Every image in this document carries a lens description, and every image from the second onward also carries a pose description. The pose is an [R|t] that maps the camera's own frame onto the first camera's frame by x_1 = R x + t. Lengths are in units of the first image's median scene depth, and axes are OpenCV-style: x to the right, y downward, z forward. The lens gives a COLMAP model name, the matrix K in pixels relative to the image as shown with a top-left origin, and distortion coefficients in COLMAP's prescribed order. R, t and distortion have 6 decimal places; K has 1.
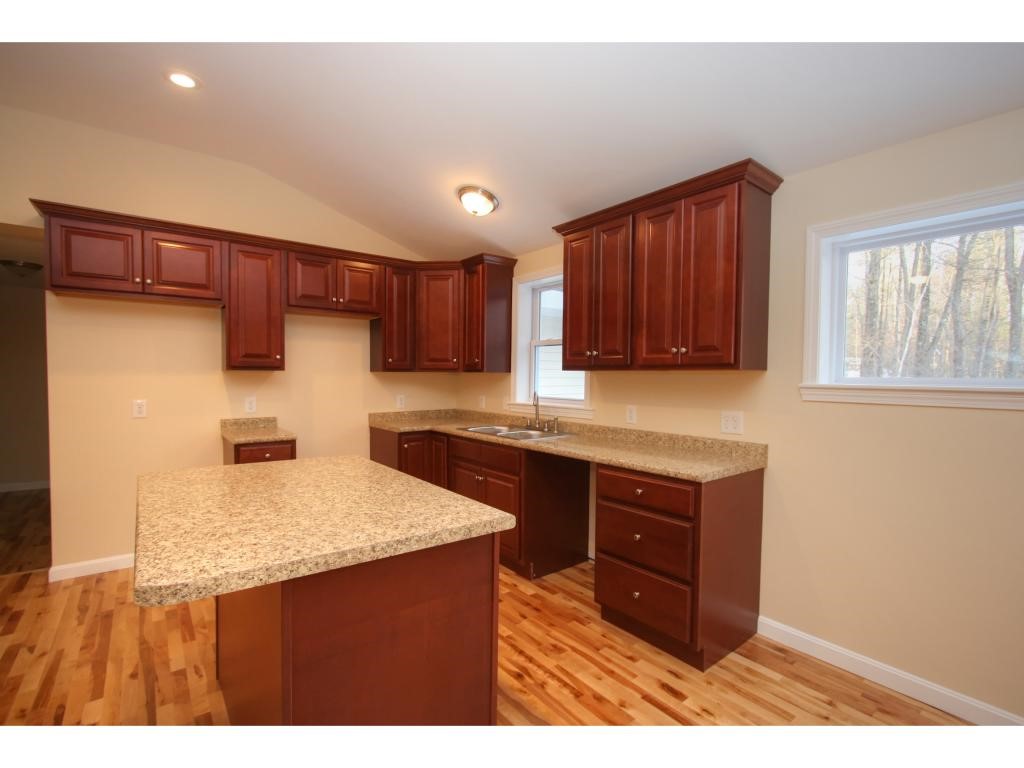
lens RADIAL K [[480.3, 0, 517.0], [0, 480.3, 393.3], [0, 0, 1]] dist [-0.013822, 0.000383]
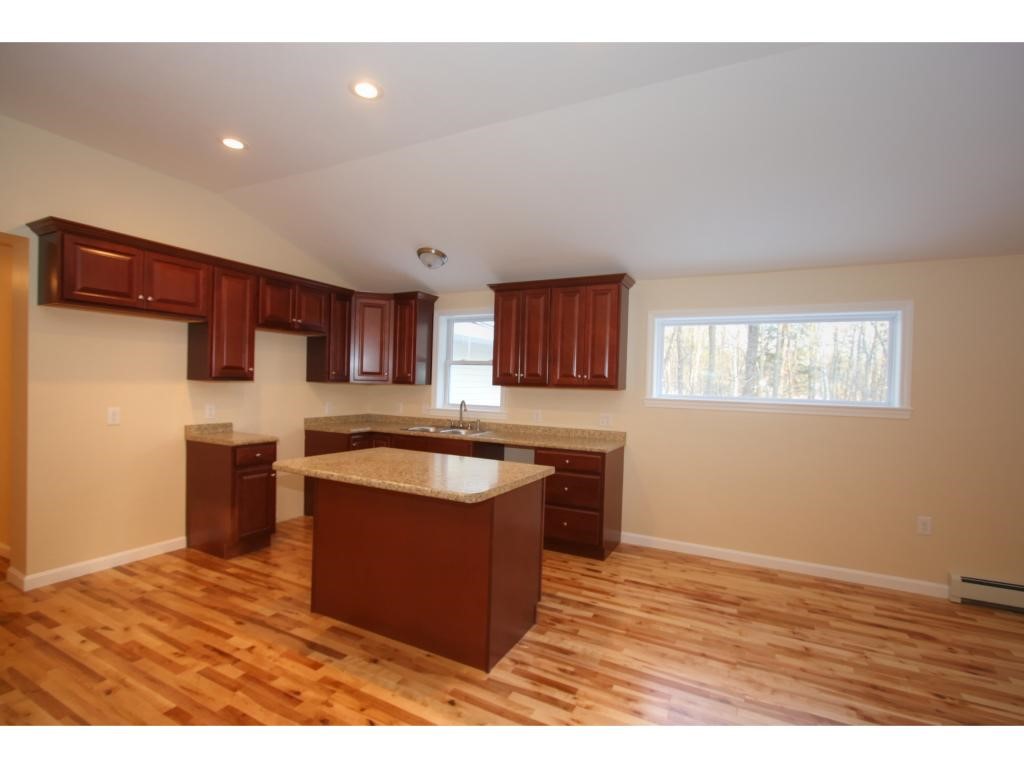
lens RADIAL K [[480.3, 0, 517.0], [0, 480.3, 393.3], [0, 0, 1]] dist [-0.013822, 0.000383]
pose [[0.907634, 0.007912, 0.419687, -0.428704], [-0.004463, 0.999948, -0.009200, -0.012072], [-0.419738, 0.006477, 0.907622, -0.313760]]
